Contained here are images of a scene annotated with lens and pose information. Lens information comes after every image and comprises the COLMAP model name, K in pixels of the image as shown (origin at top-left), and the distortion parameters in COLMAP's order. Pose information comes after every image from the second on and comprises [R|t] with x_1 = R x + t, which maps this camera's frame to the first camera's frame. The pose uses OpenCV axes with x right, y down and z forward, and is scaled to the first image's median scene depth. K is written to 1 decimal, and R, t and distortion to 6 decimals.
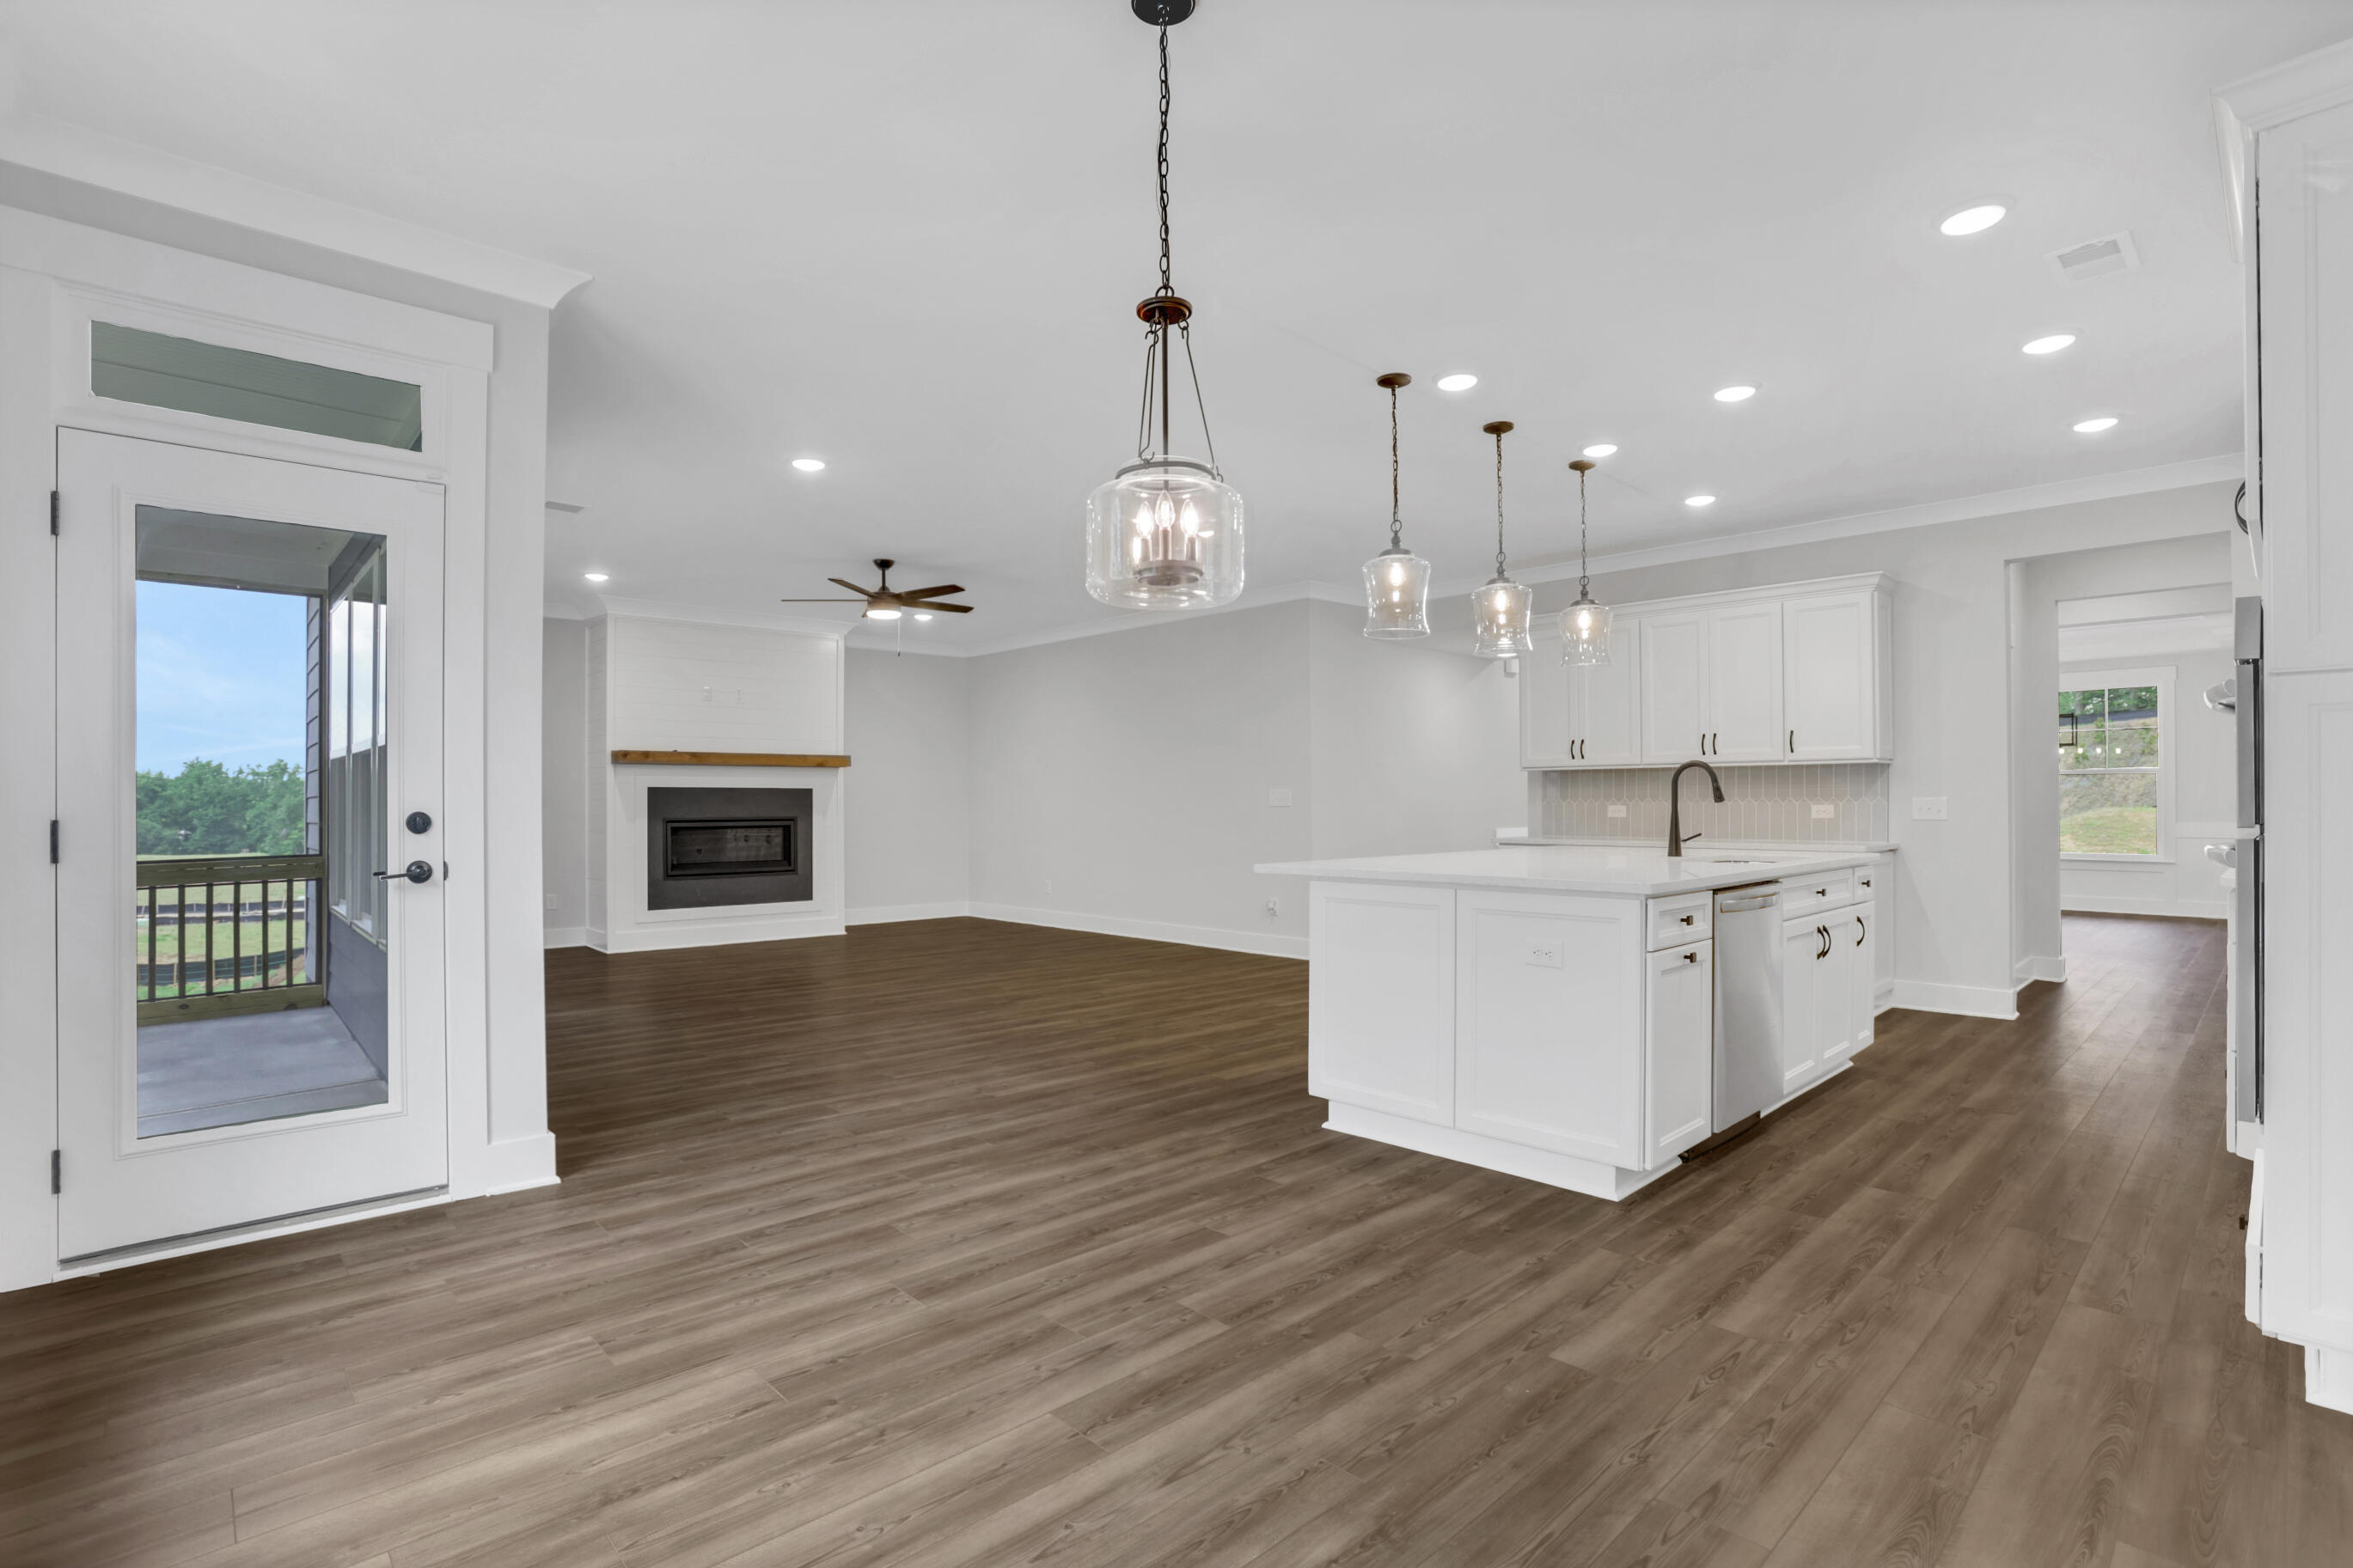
lens RADIAL K [[1120.1, 0, 1171.0], [0, 1120.1, 792.0], [0, 0, 1]] dist [-0.068635, 0.021572]
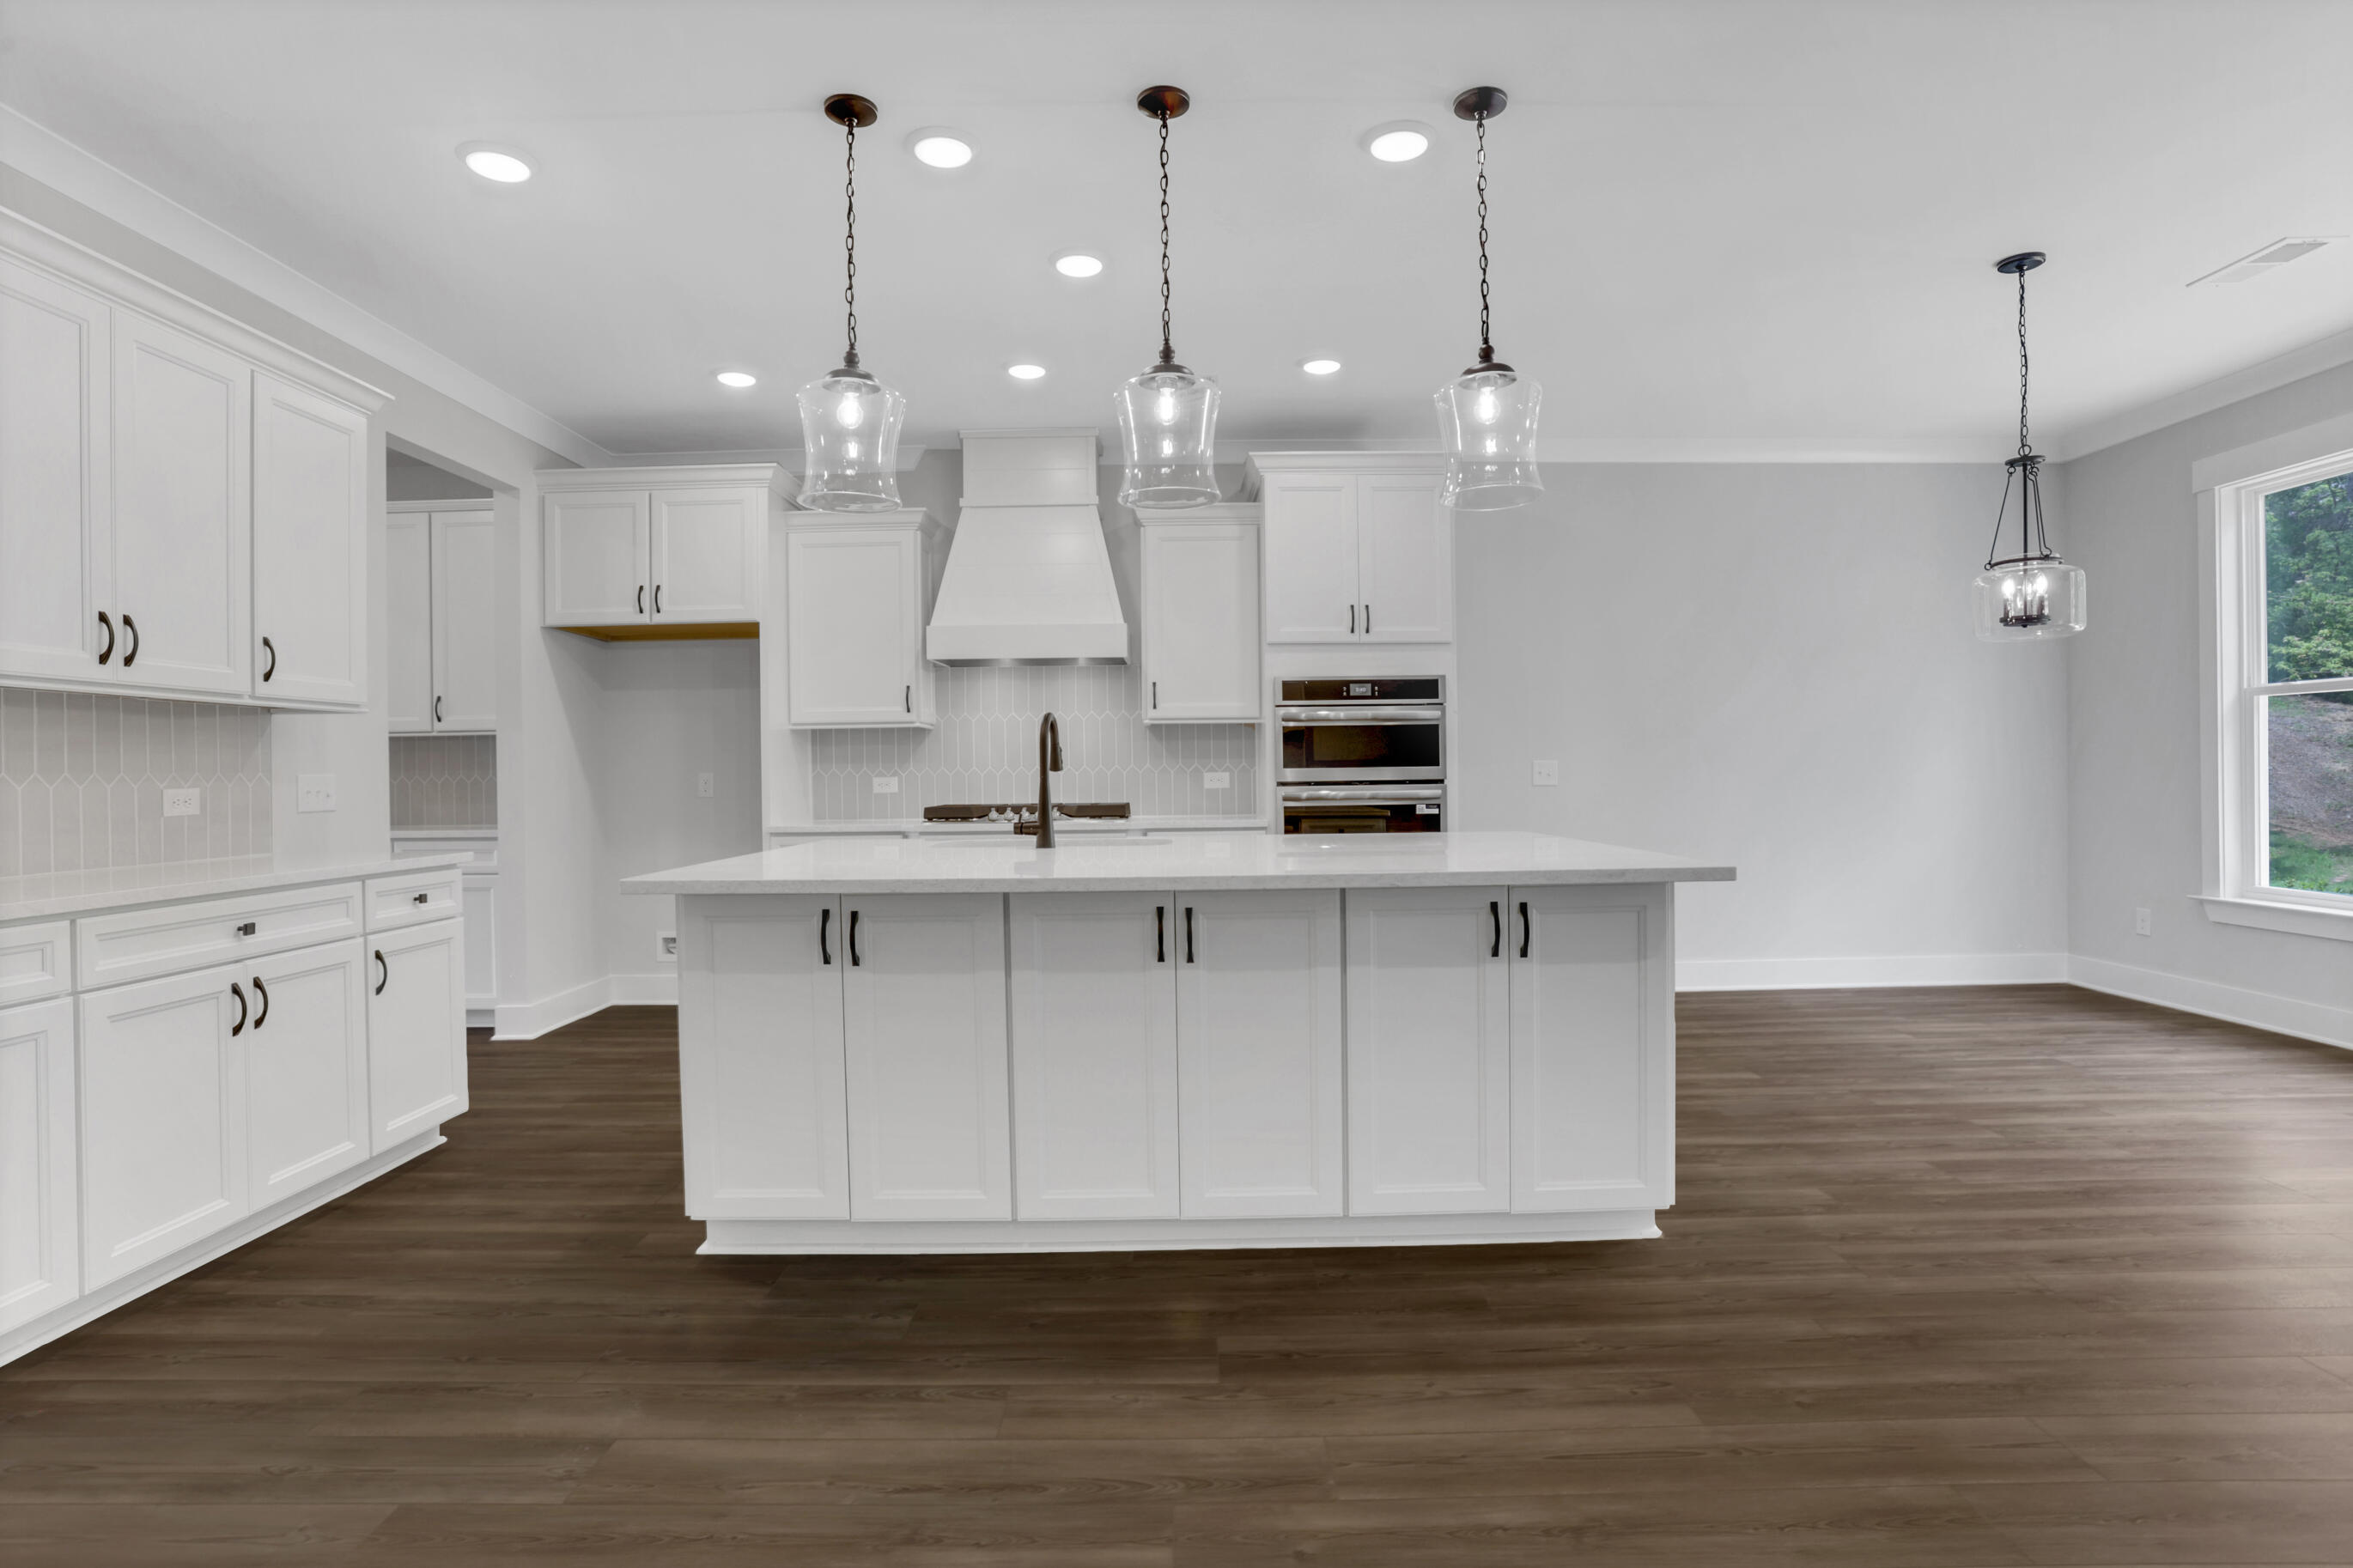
lens RADIAL K [[1170.2, 0, 1154.7], [0, 1170.2, 784.0], [0, 0, 1]] dist [-0.042914, 0.007779]
pose [[-0.730048, 0.006709, 0.683363, -0.188364], [0.007211, 0.999972, -0.002113, 0.036213], [-0.683358, 0.003385, -0.730076, 2.695514]]
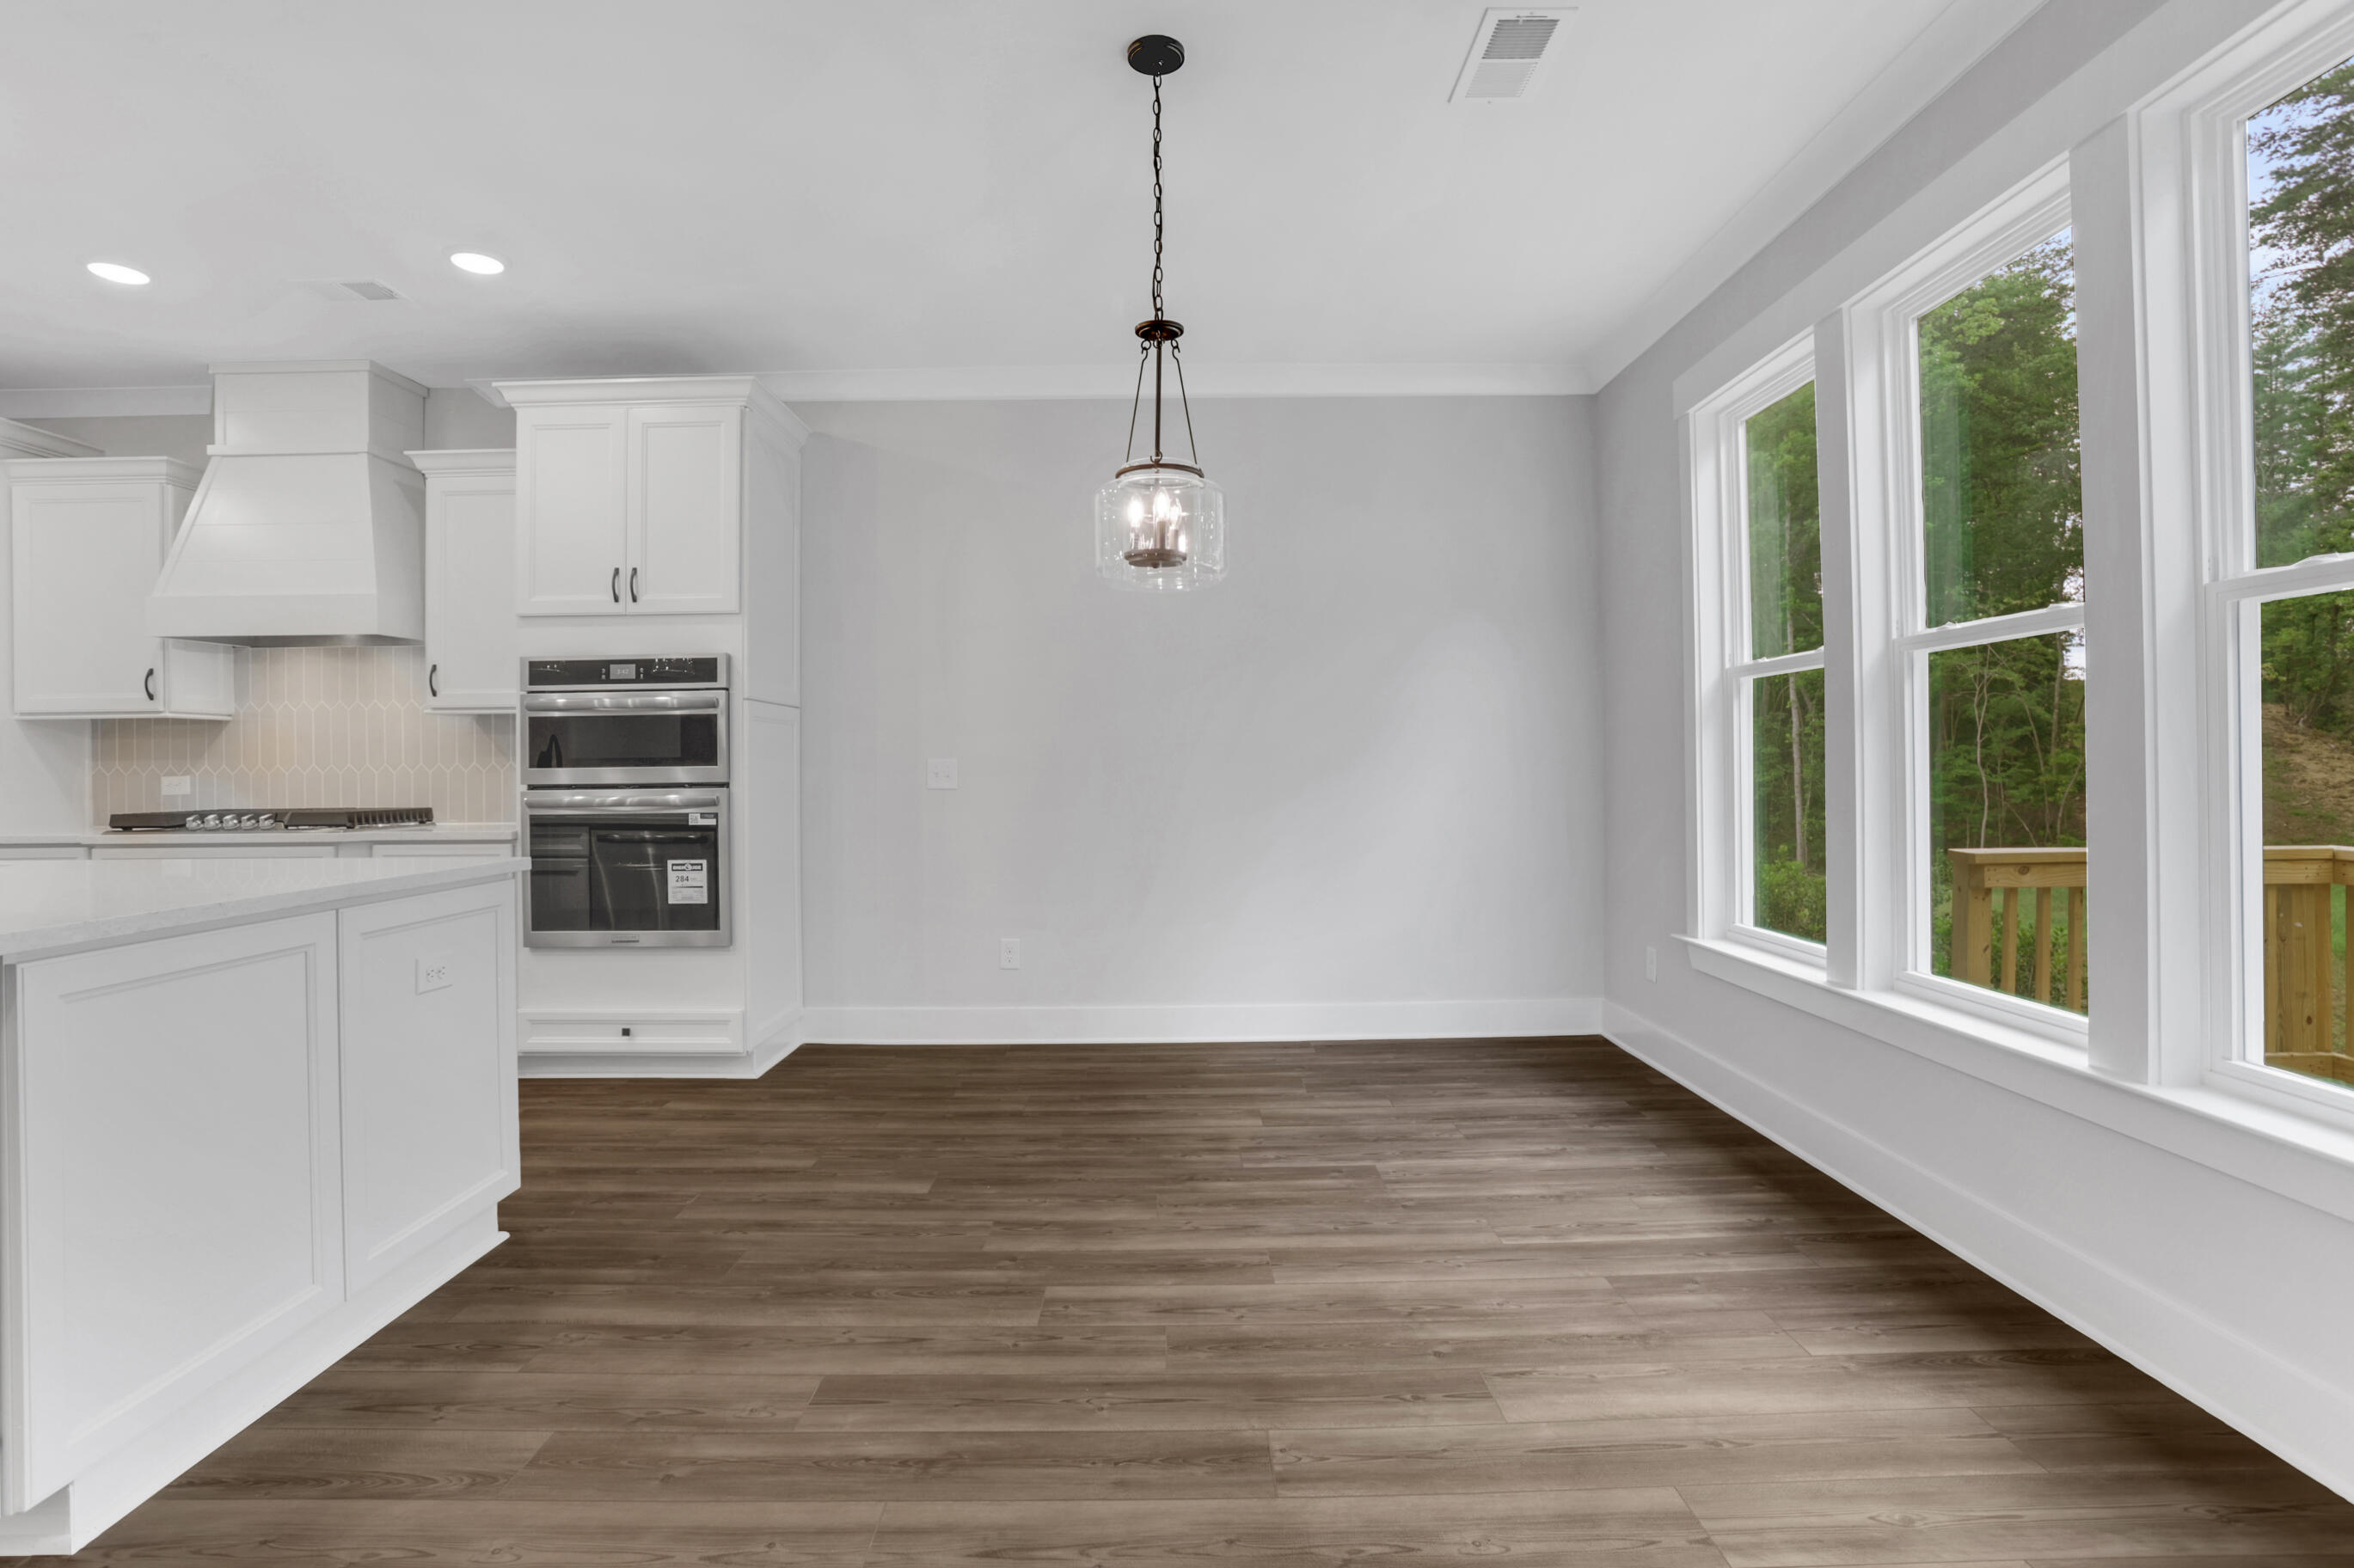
lens RADIAL K [[1120.7, 0, 1163.2], [0, 1120.7, 780.3], [0, 0, 1]] dist [-0.068635, 0.021572]
pose [[-0.733074, 0.000970, 0.680148, -0.672914], [0.002585, 0.999996, 0.001359, 0.023131], [-0.680144, 0.002754, -0.733074, 1.583604]]
